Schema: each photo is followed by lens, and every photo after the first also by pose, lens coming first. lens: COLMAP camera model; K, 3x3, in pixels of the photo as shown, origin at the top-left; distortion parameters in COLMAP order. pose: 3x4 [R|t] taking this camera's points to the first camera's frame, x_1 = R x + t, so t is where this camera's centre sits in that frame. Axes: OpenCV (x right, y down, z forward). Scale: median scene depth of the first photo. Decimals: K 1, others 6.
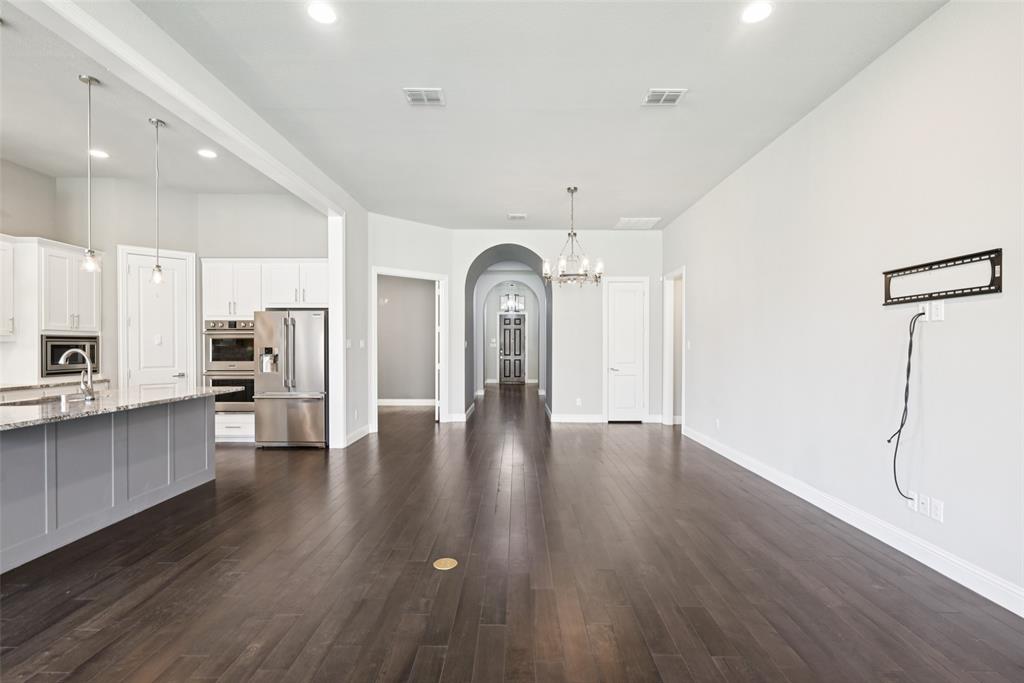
lens RADIAL K [[479.9, 0, 512.9], [0, 479.9, 348.0], [0, 0, 1]] dist [0.001006, 0.000243]
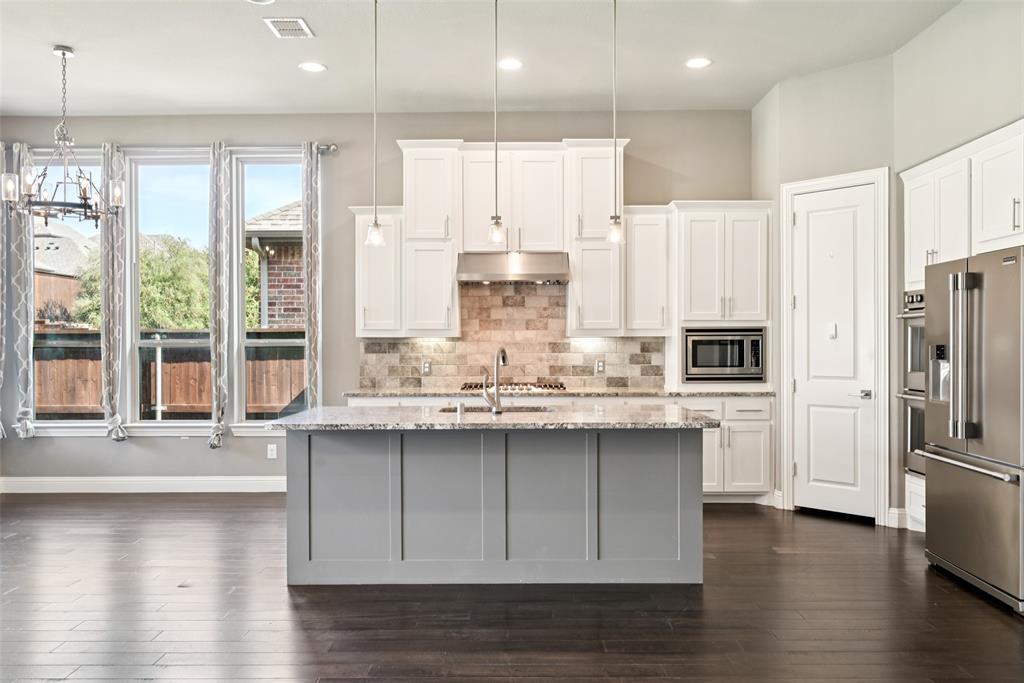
lens RADIAL K [[770.4, 0, 513.1], [0, 770.4, 344.4], [0, 0, 1]] dist [-0.003576, -0.000196]
pose [[-0.002755, 0.003180, -0.999991, 0.201336], [-0.001622, 0.999994, 0.003184, -0.002979], [0.999995, 0.001631, -0.002750, 0.606556]]
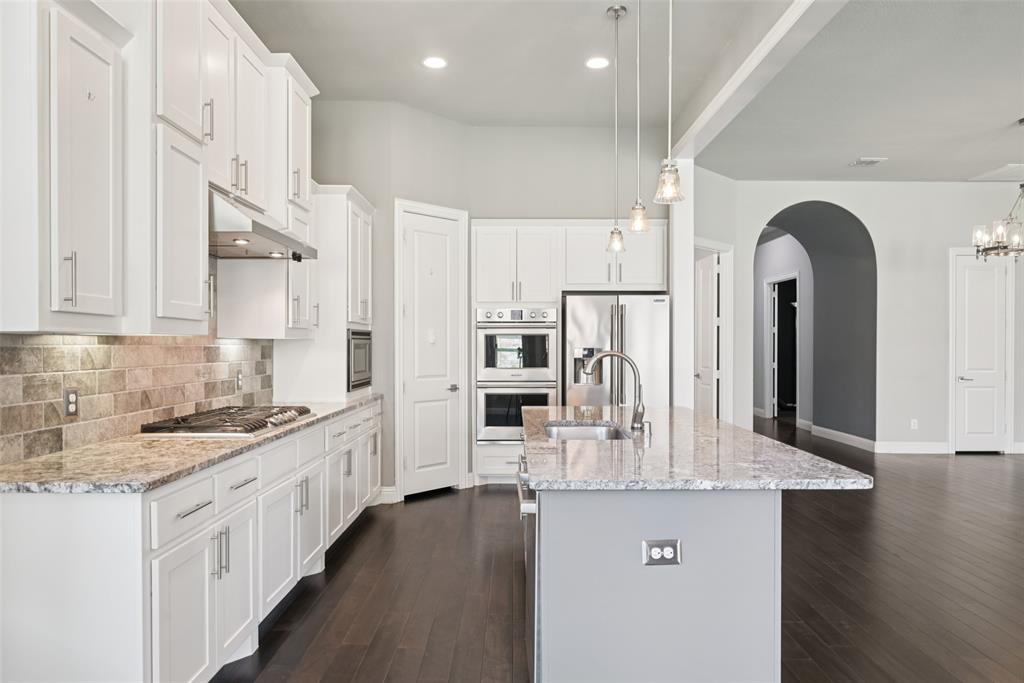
lens RADIAL K [[644.0, 0, 513.9], [0, 644.0, 346.0], [0, 0, 1]] dist [-0.002603, -0.000667]
pose [[0.999956, 0.000812, 0.009305, -0.623018], [-0.000790, 0.999997, -0.002329, -0.001508], [-0.009307, 0.002321, 0.999954, 0.073105]]
